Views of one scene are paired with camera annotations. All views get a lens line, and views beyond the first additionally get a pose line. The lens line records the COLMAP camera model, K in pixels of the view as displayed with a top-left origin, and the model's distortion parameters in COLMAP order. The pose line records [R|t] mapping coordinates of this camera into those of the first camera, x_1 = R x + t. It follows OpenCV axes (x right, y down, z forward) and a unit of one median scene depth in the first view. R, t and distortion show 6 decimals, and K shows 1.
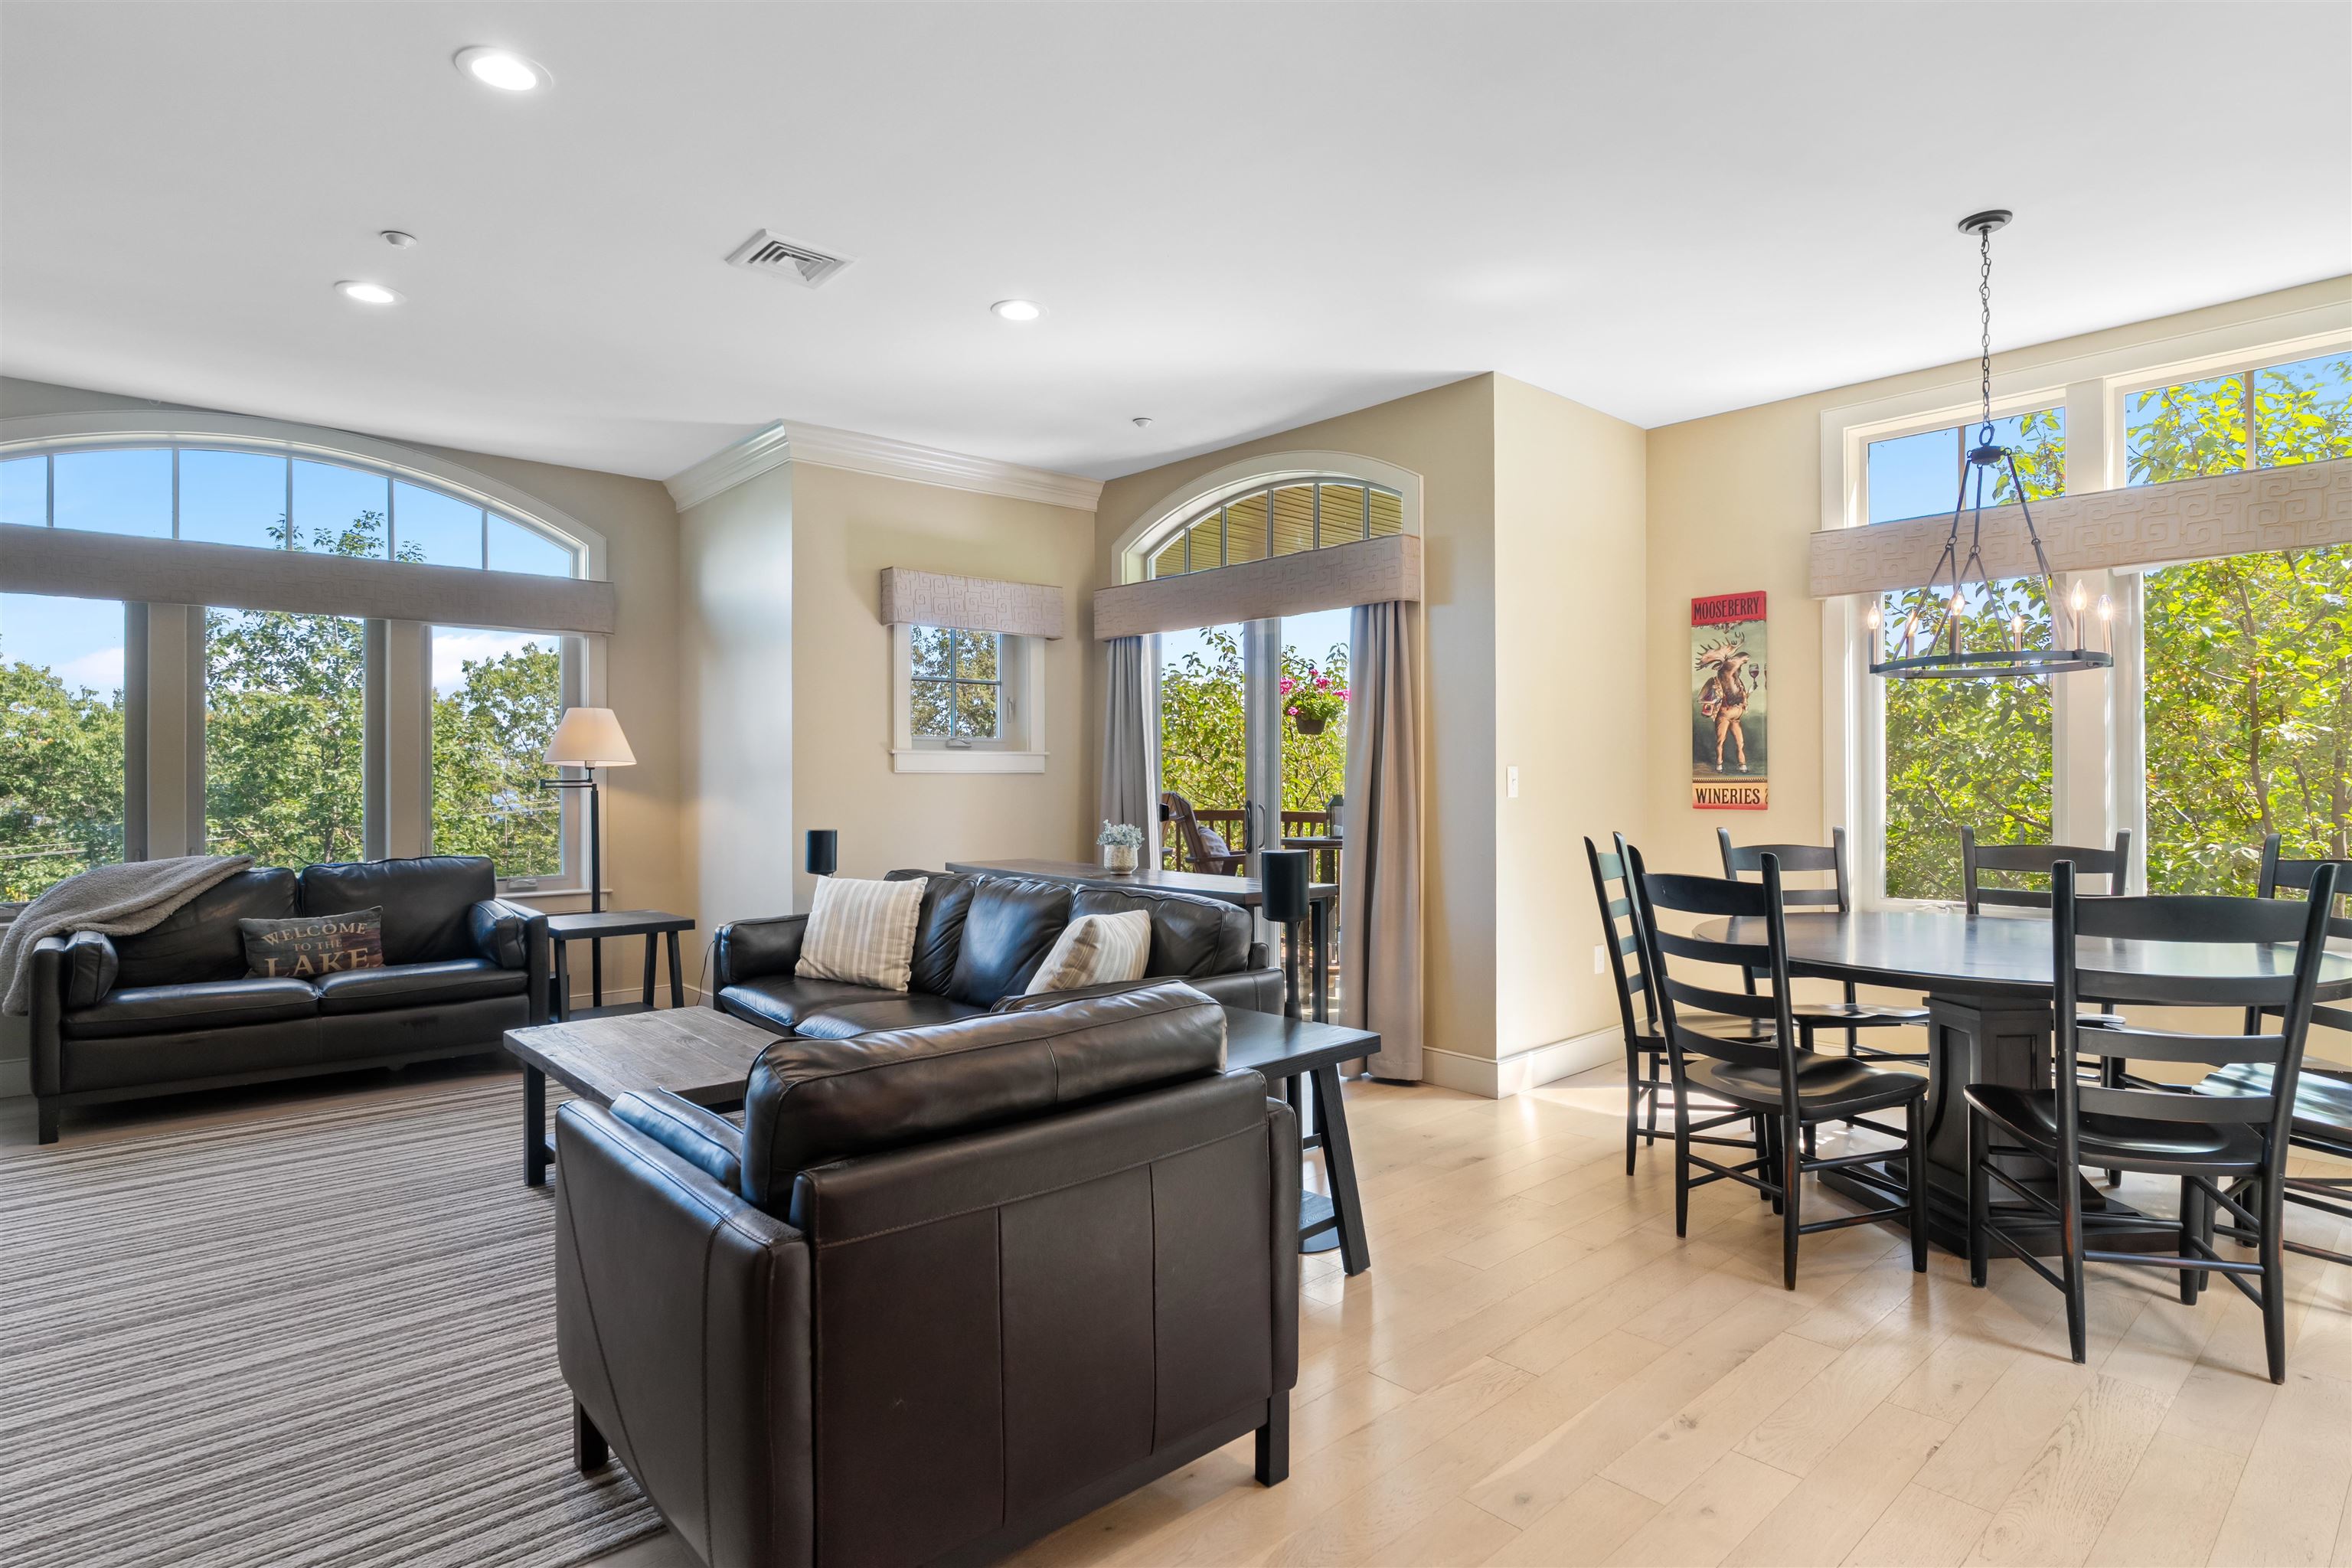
lens RADIAL K [[1218.5, 0, 1187.5], [0, 1218.5, 774.8], [0, 0, 1]] dist [-0.013209, 0.002269]
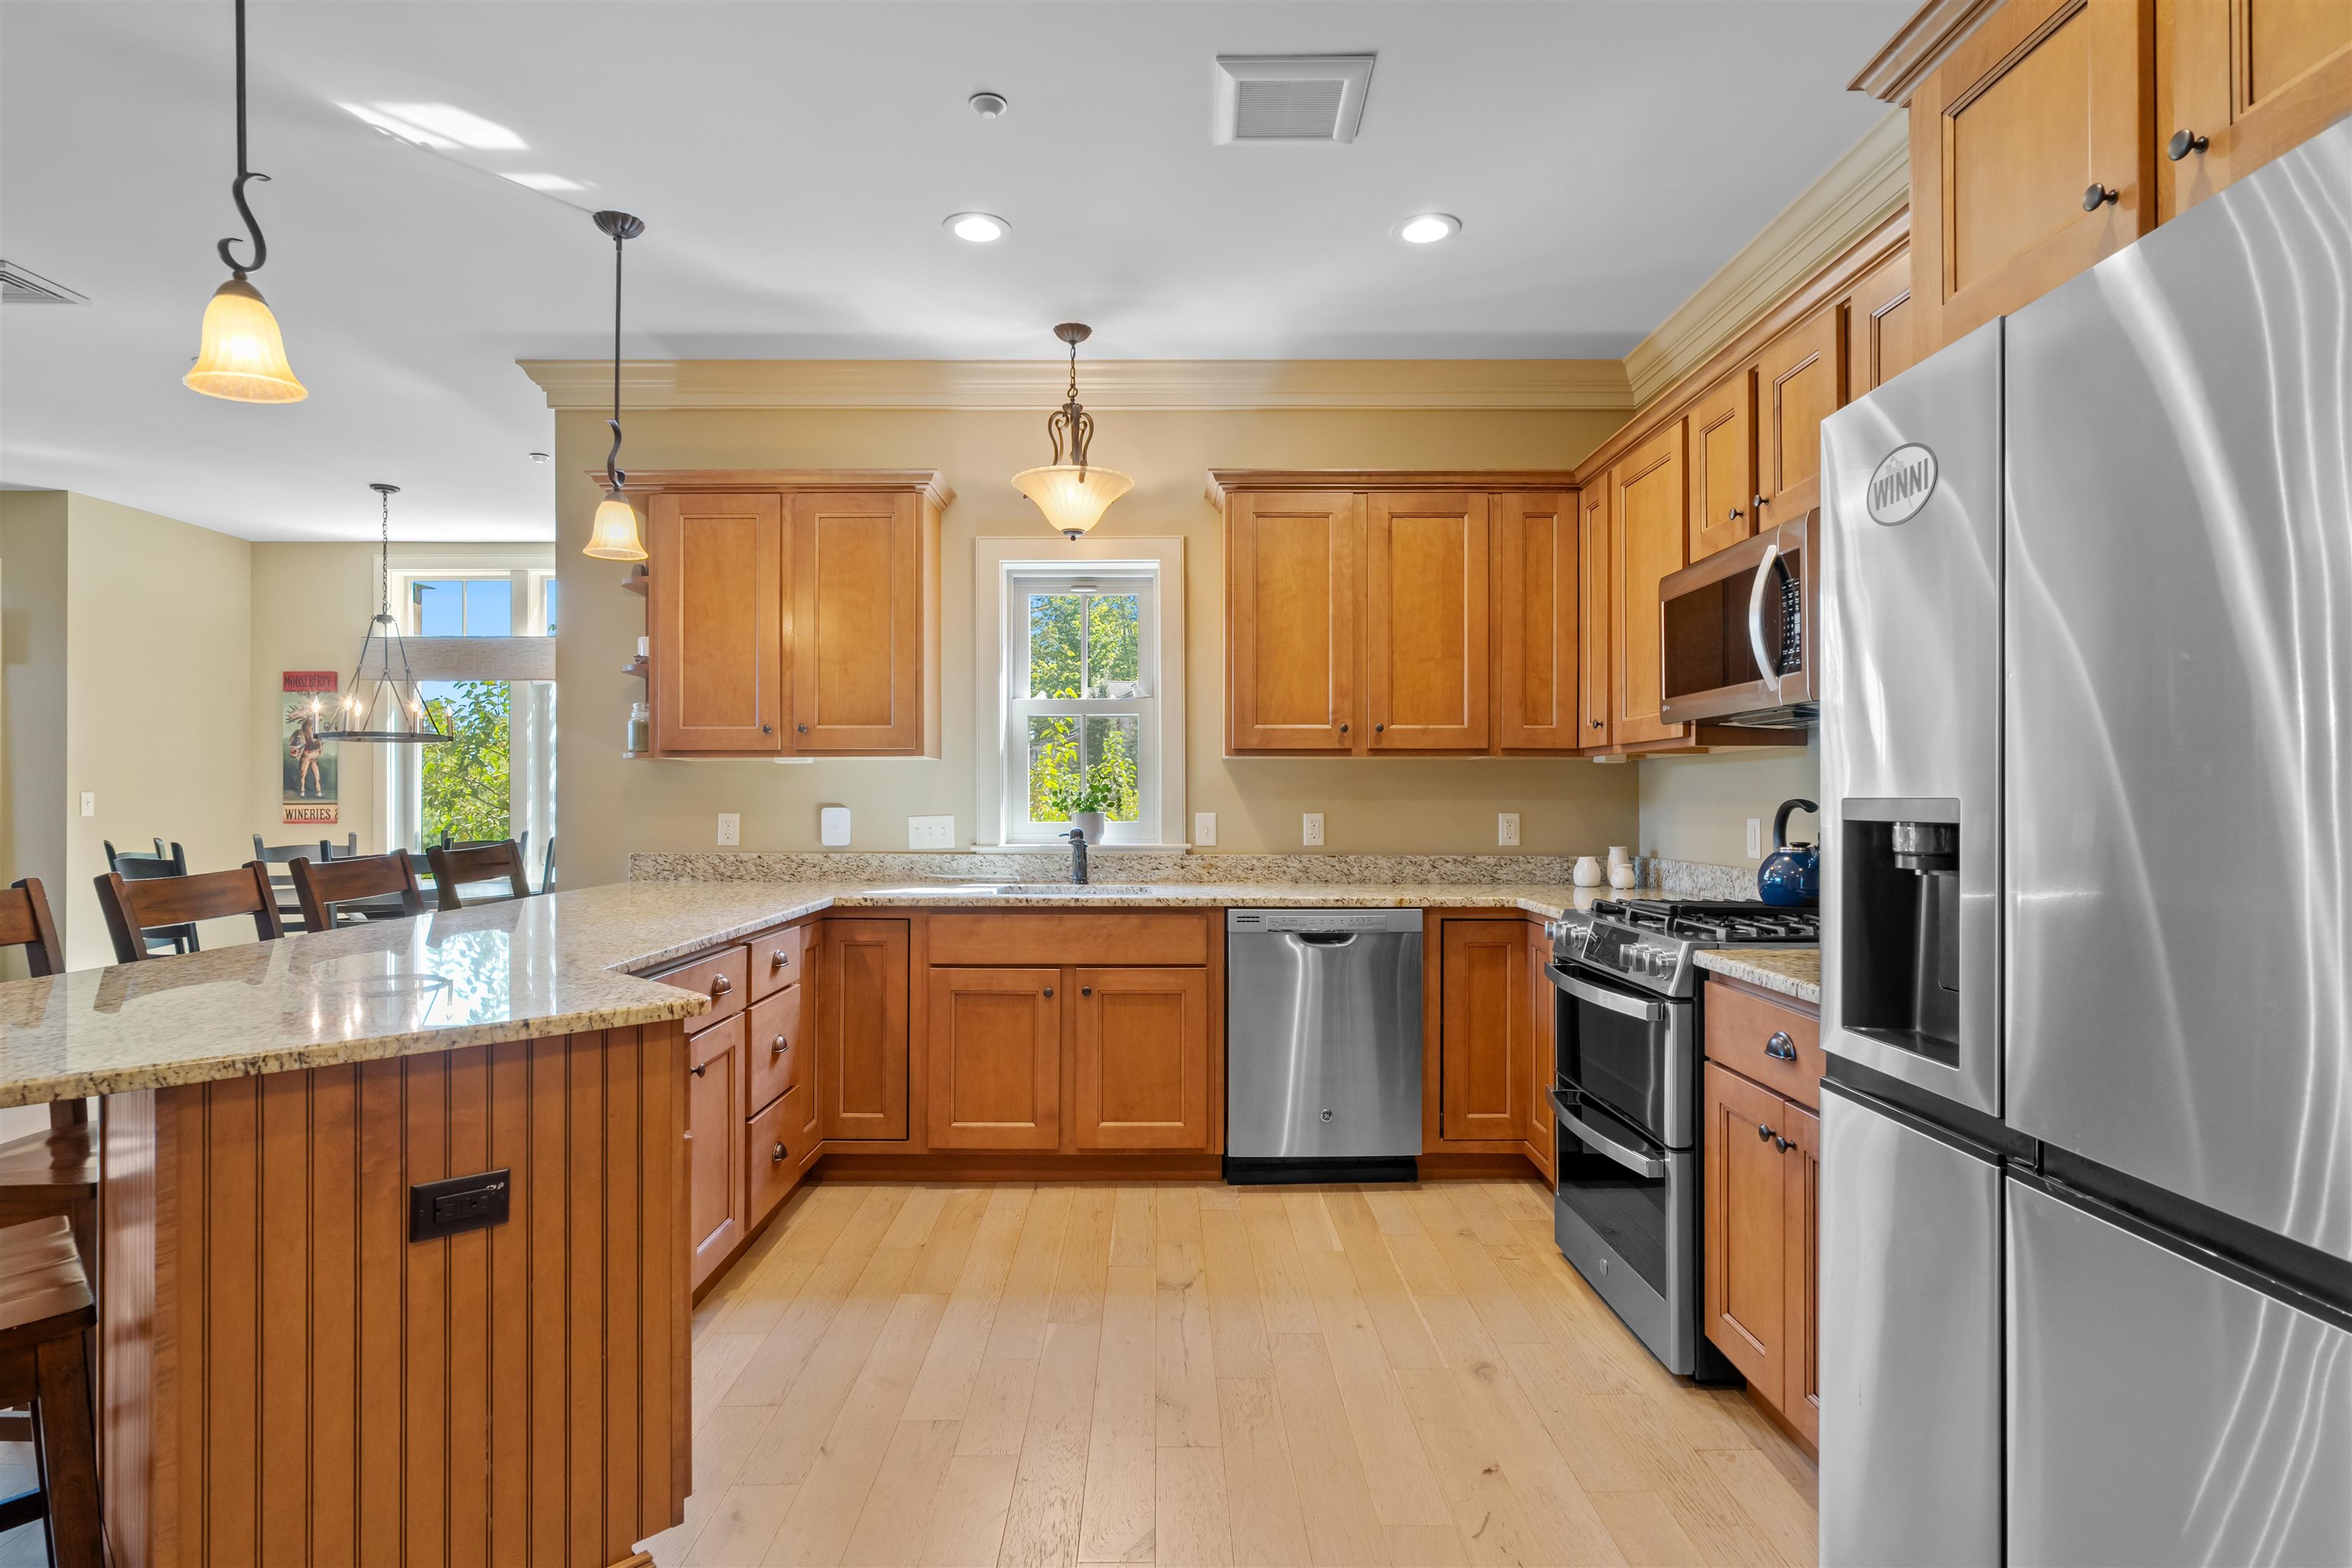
lens RADIAL K [[1199.6, 0, 1172.8], [0, 1199.6, 795.2], [0, 0, 1]] dist [-0.002787, 0.000576]
pose [[0.670114, 0.004531, 0.742245, 0.085712], [-0.000500, 0.999984, -0.005653, 0.002652], [-0.742258, 0.003417, 0.670105, -0.676442]]
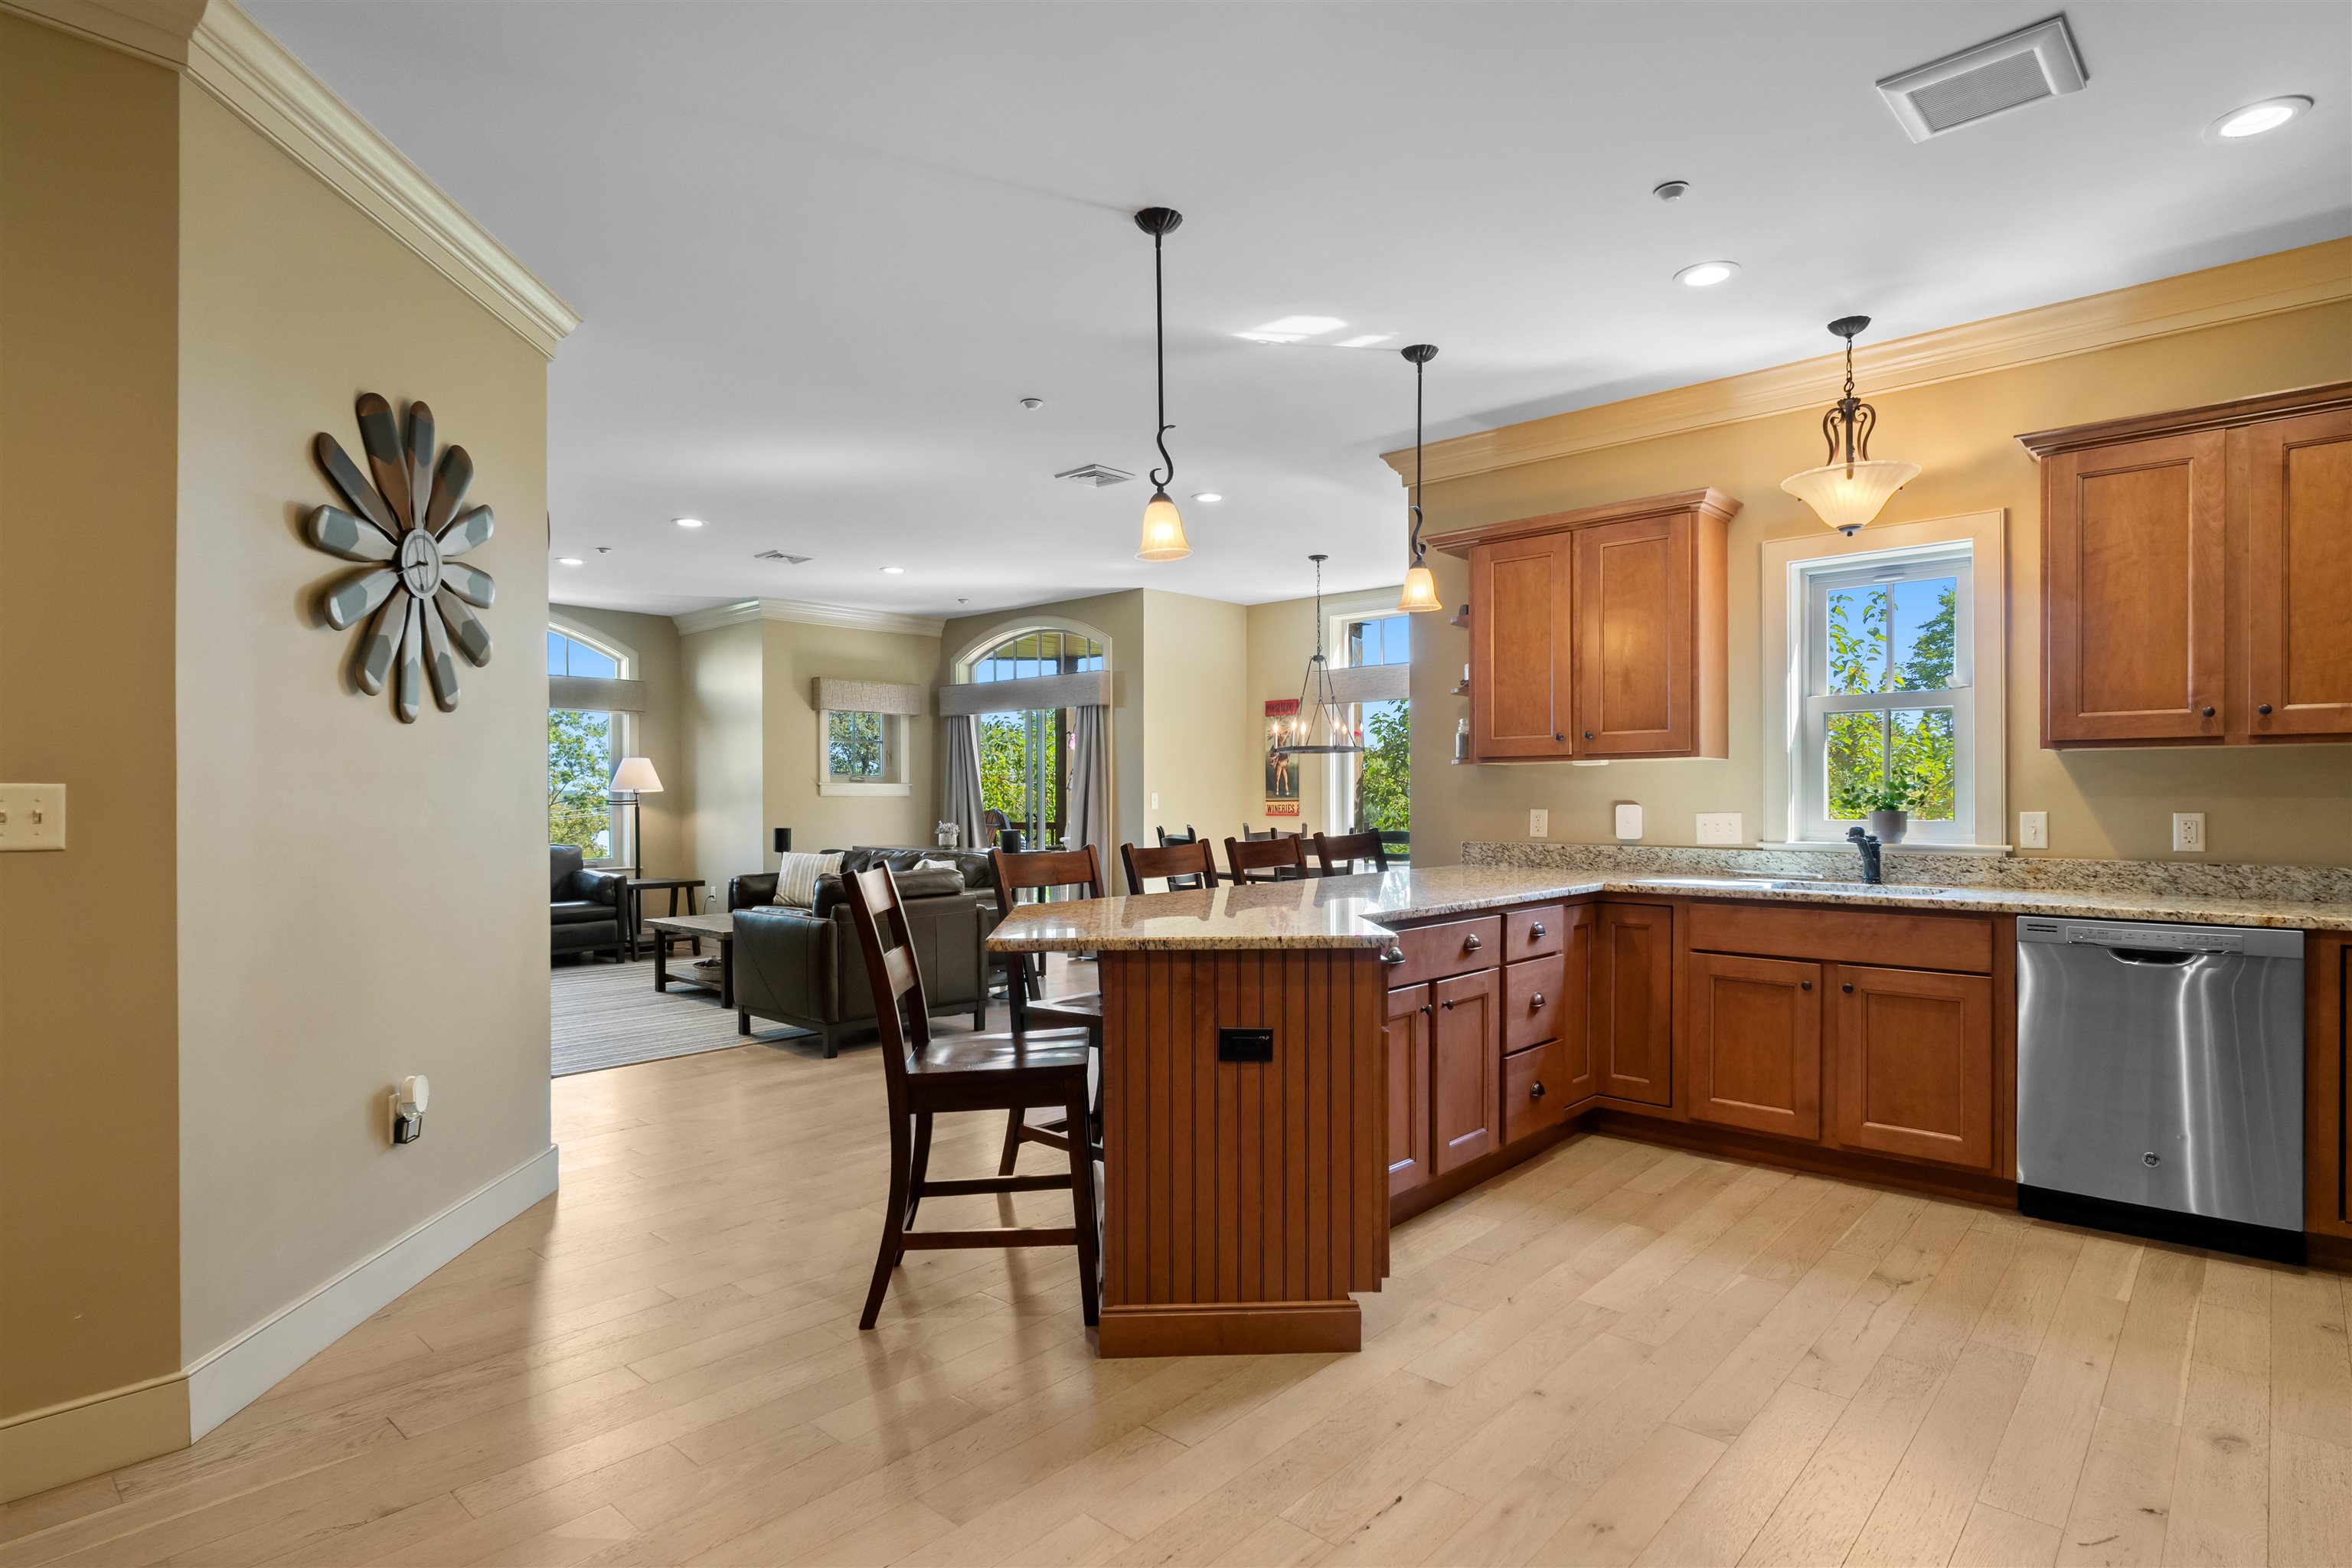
lens RADIAL K [[1220.2, 0, 1174.0], [0, 1220.2, 802.6], [0, 0, 1]] dist [-0.002788, 0.000294]
pose [[0.996073, -0.000299, 0.088537, 0.116639], [-0.000014, 0.999994, 0.003535, 0.001727], [-0.088538, -0.003523, 0.996067, -0.849766]]
